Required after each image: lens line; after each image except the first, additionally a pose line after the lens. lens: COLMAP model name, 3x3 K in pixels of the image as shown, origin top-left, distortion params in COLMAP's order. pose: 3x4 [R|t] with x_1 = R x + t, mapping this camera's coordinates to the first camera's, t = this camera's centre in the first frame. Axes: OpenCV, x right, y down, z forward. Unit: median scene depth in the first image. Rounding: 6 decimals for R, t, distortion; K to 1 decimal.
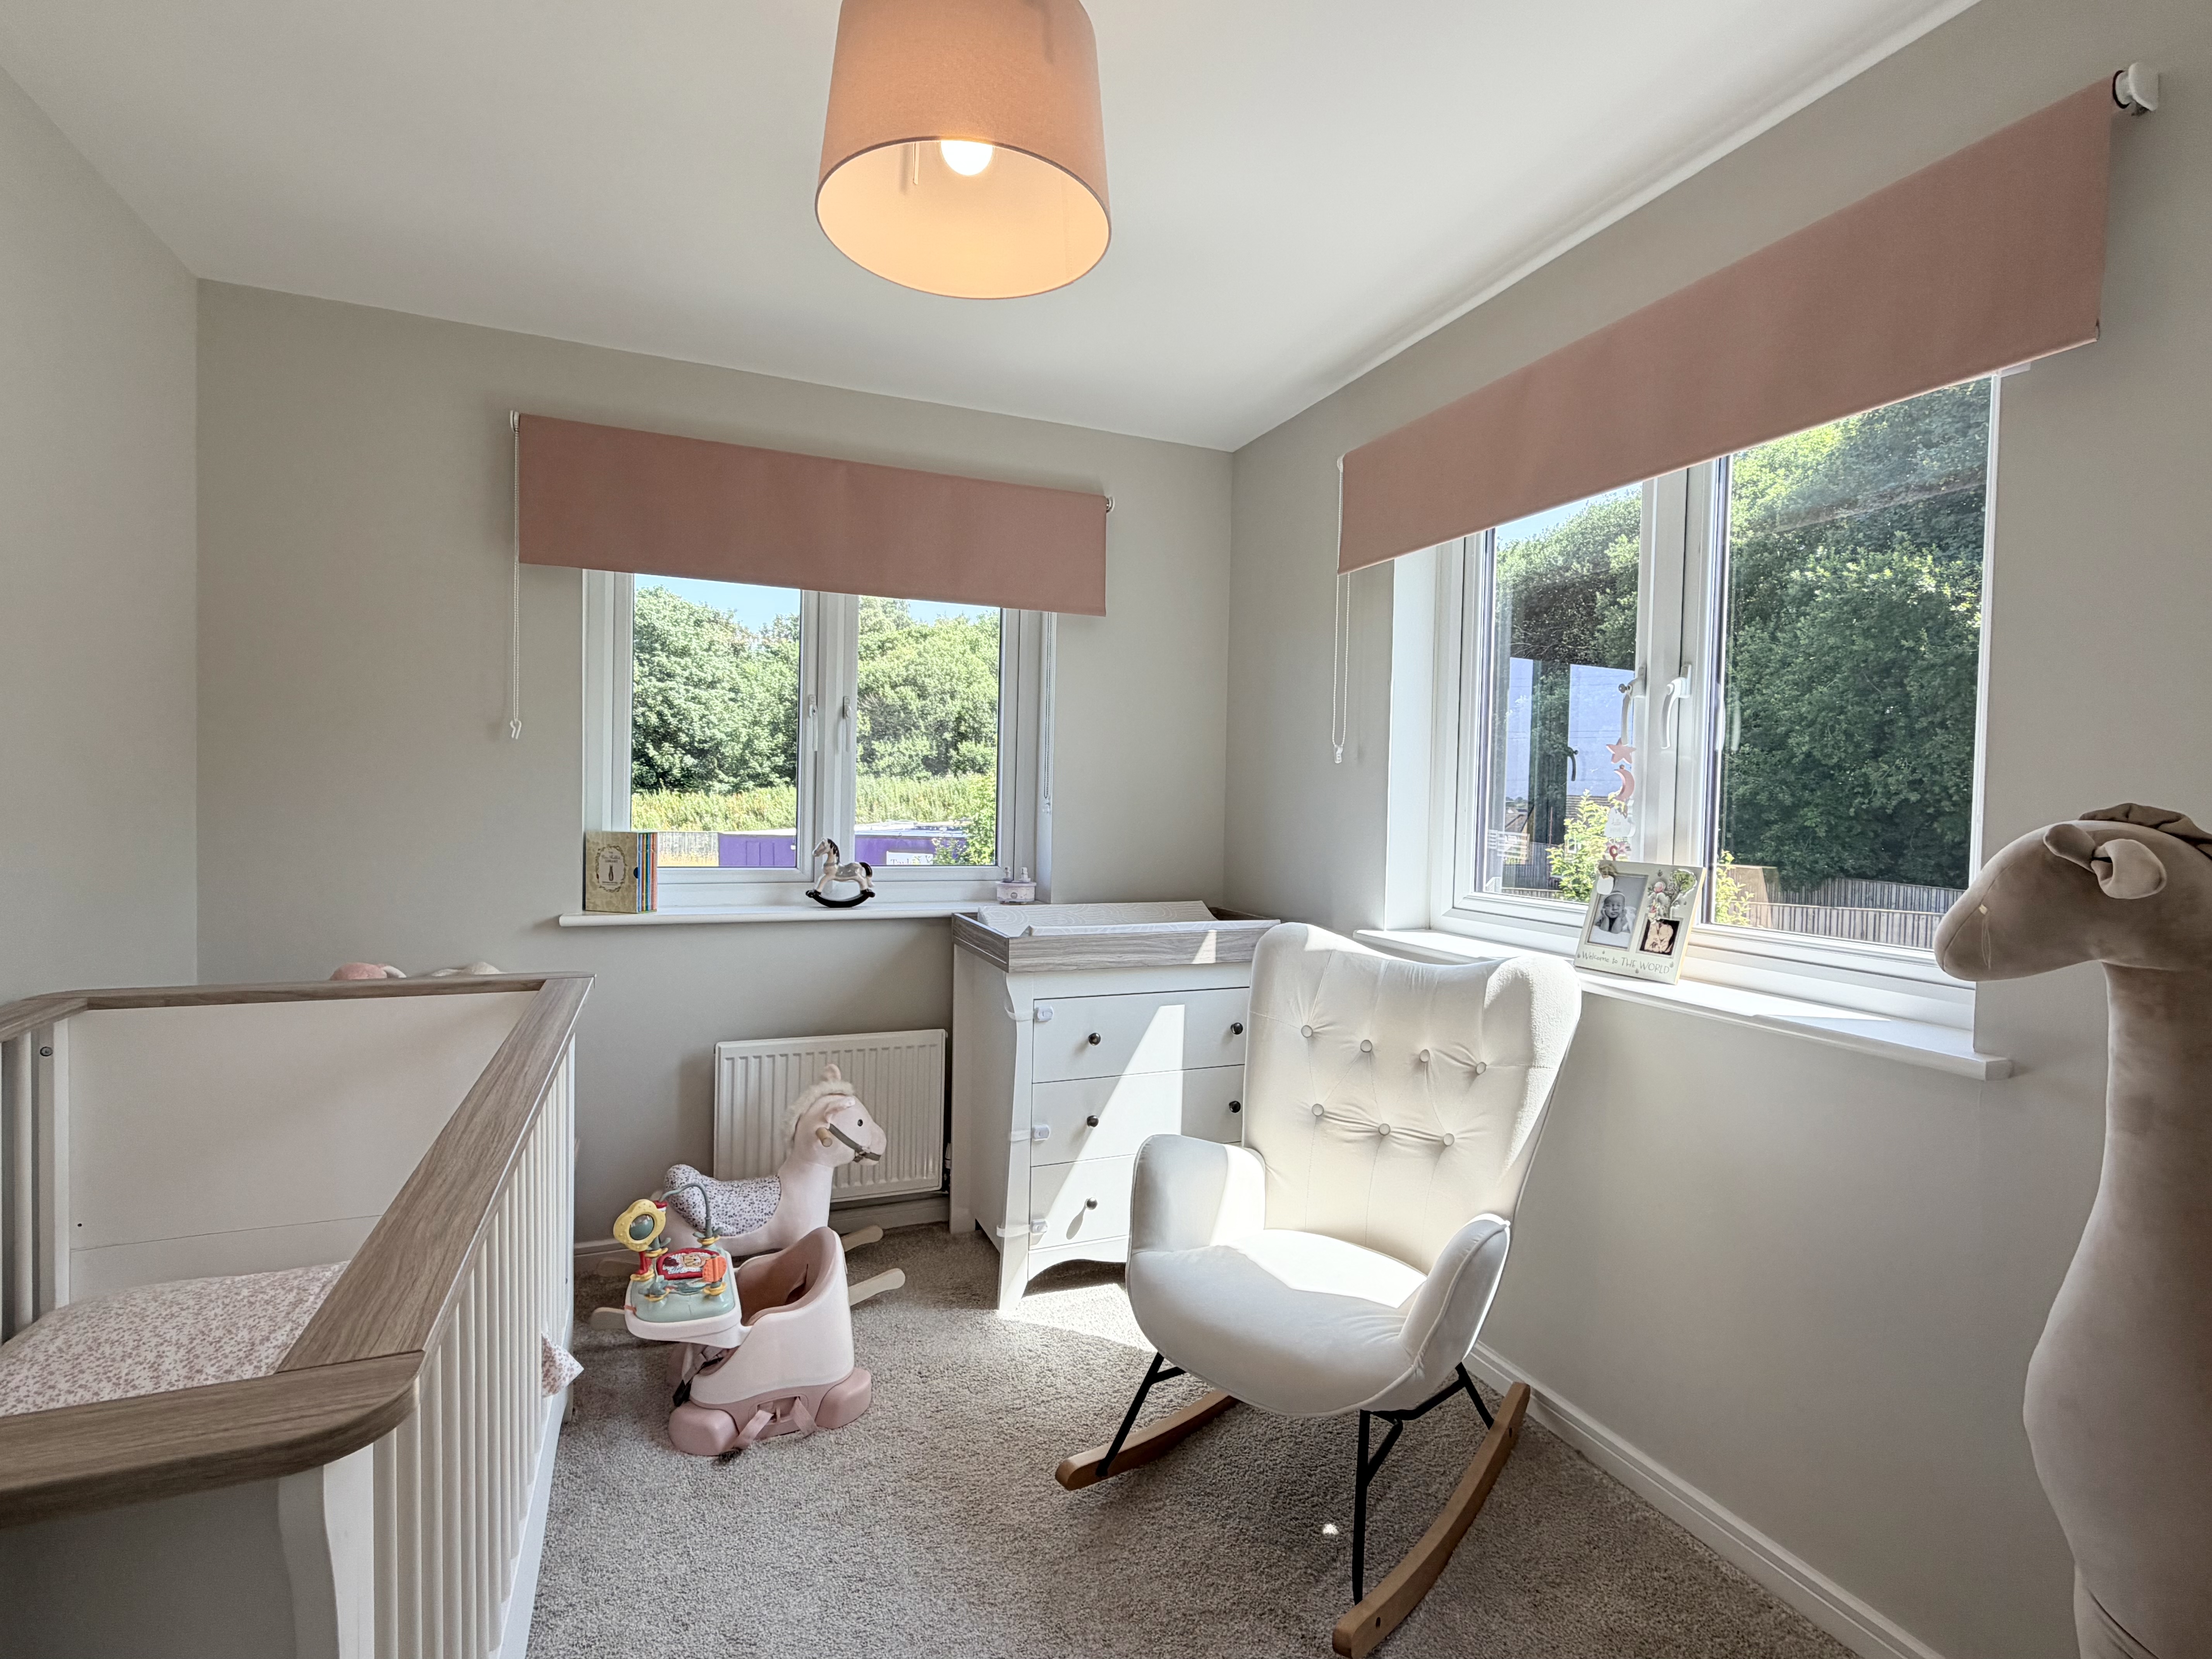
lens RADIAL K [[1038.4, 0, 1102.1], [0, 1038.4, 827.8], [0, 0, 1]] dist [0.000392, 0.000206]
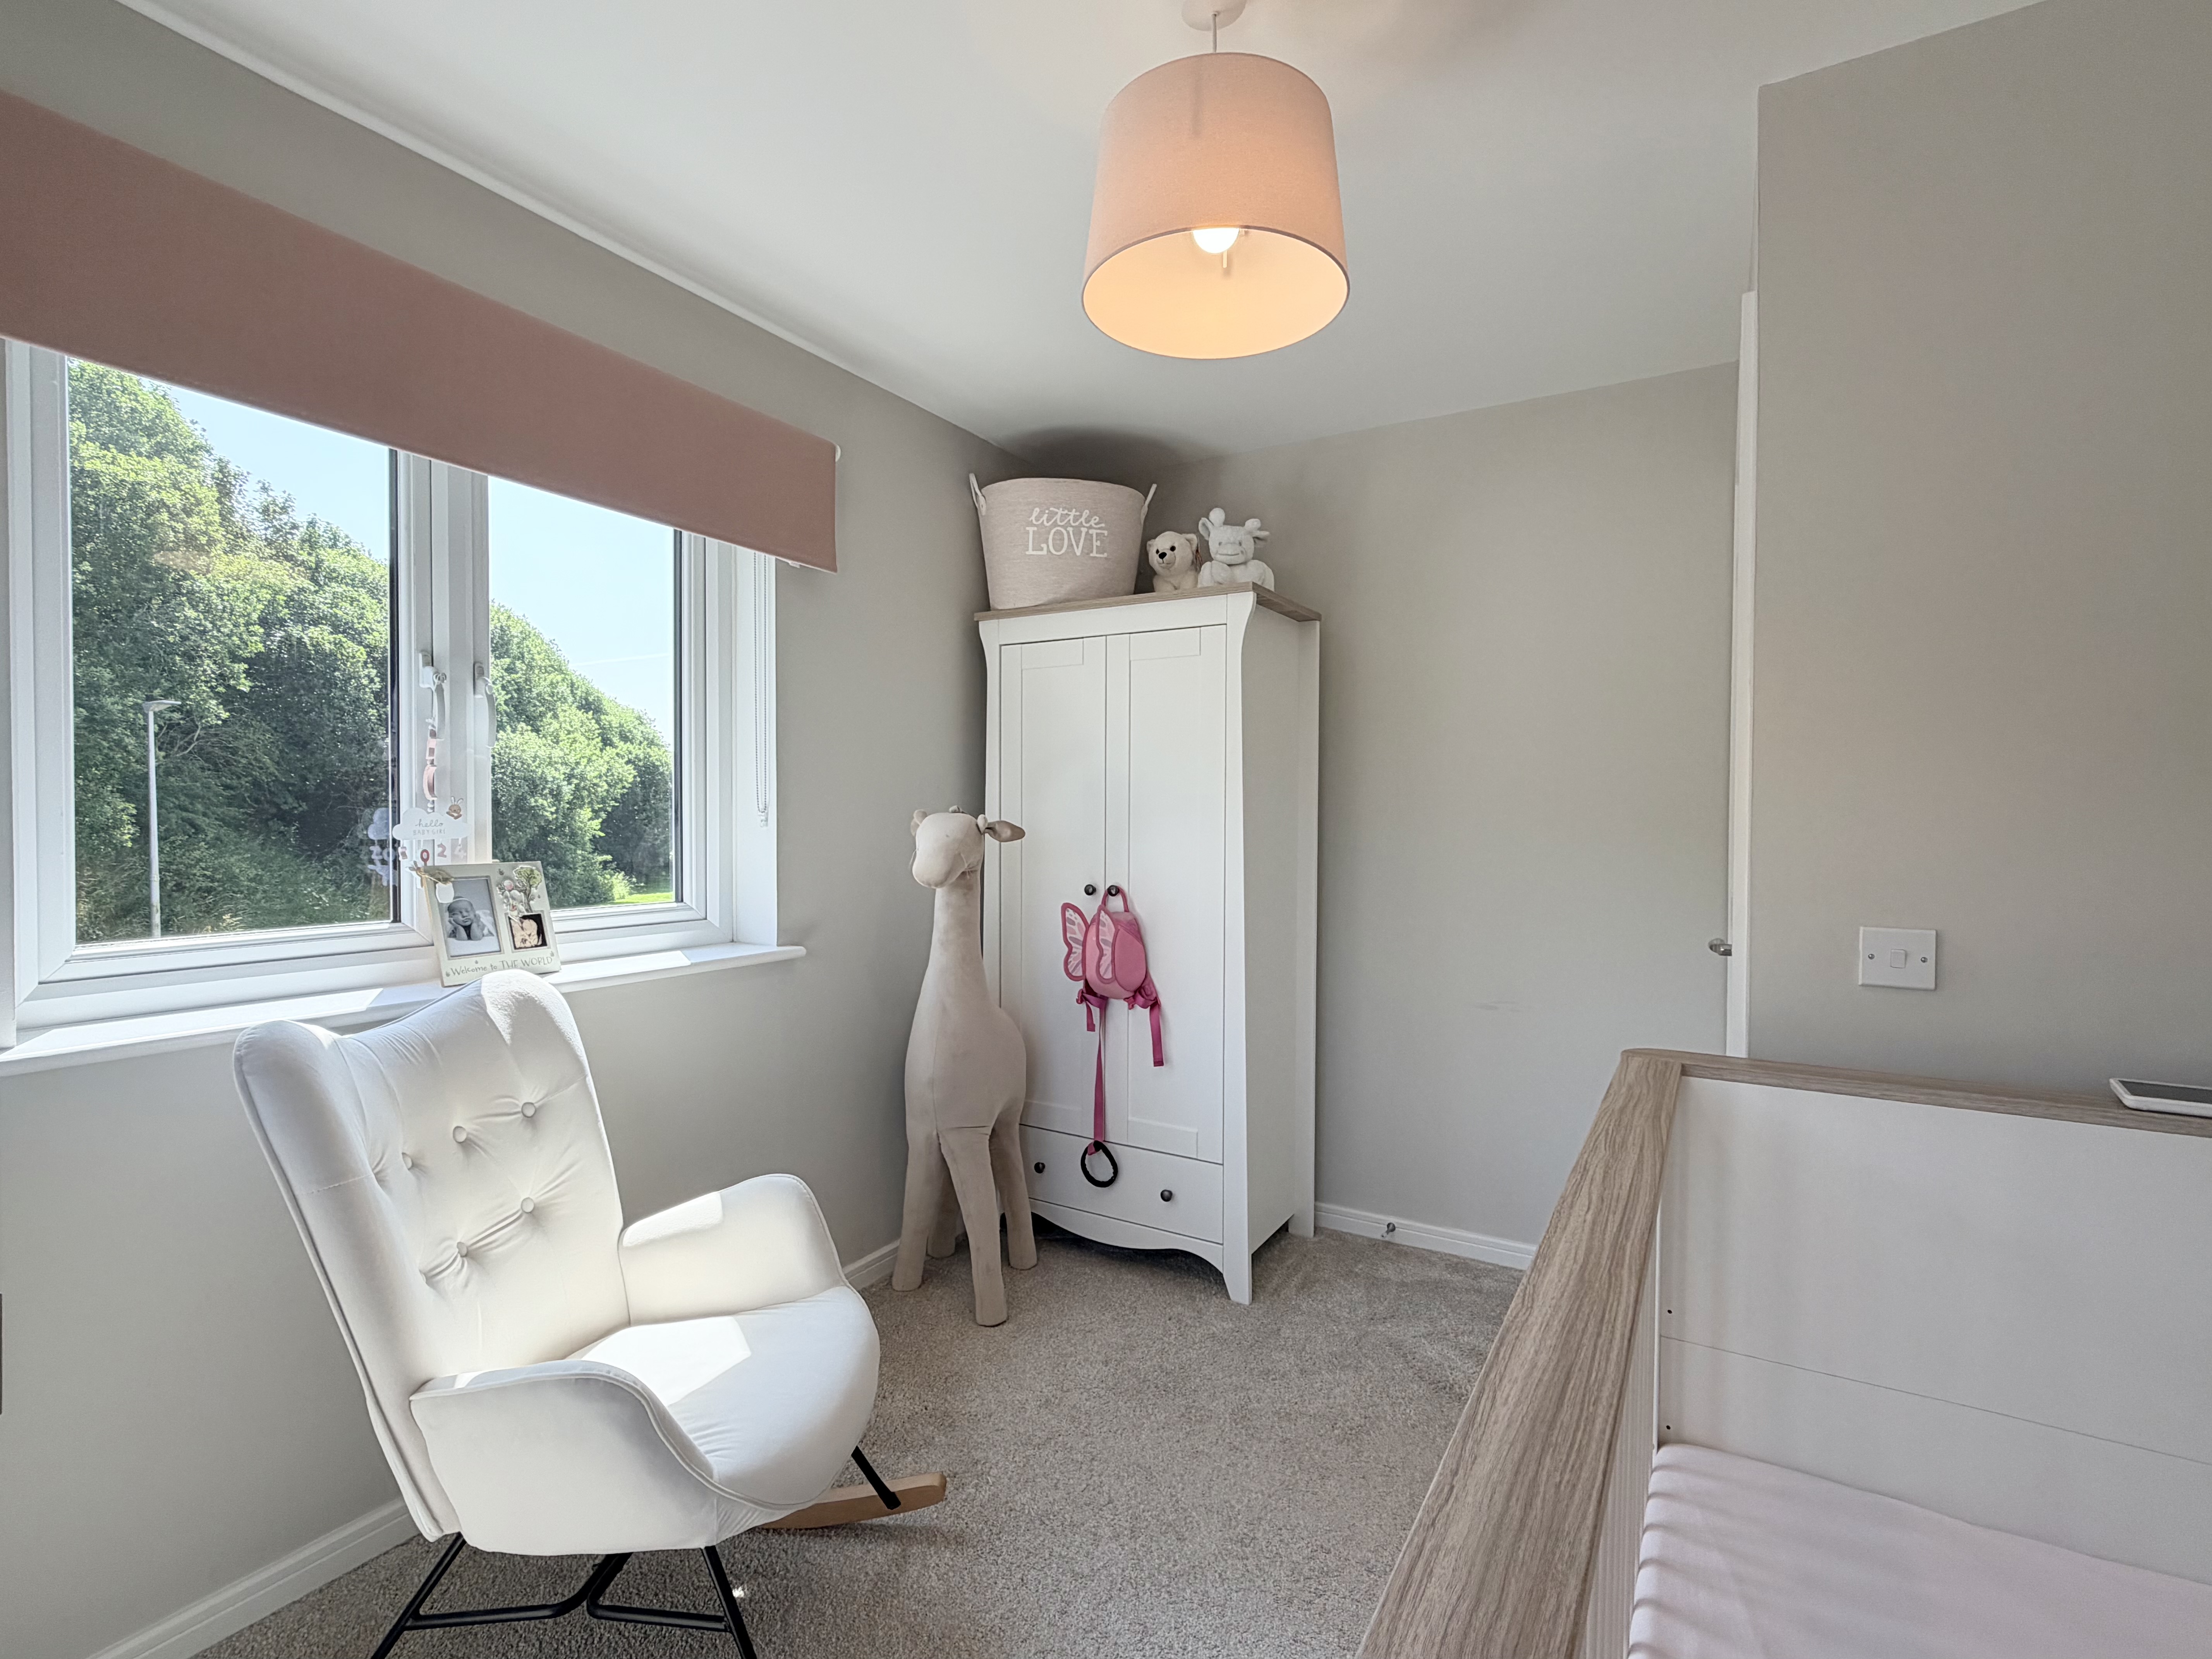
lens RADIAL K [[1038.4, 0, 1102.1], [0, 1038.4, 827.8], [0, 0, 1]] dist [0.000392, 0.000206]
pose [[-0.599786, -0.035111, 0.799390, -0.609535], [0.005298, 0.998841, 0.047846, -0.043744], [-0.800143, 0.032932, -0.598904, 1.123440]]
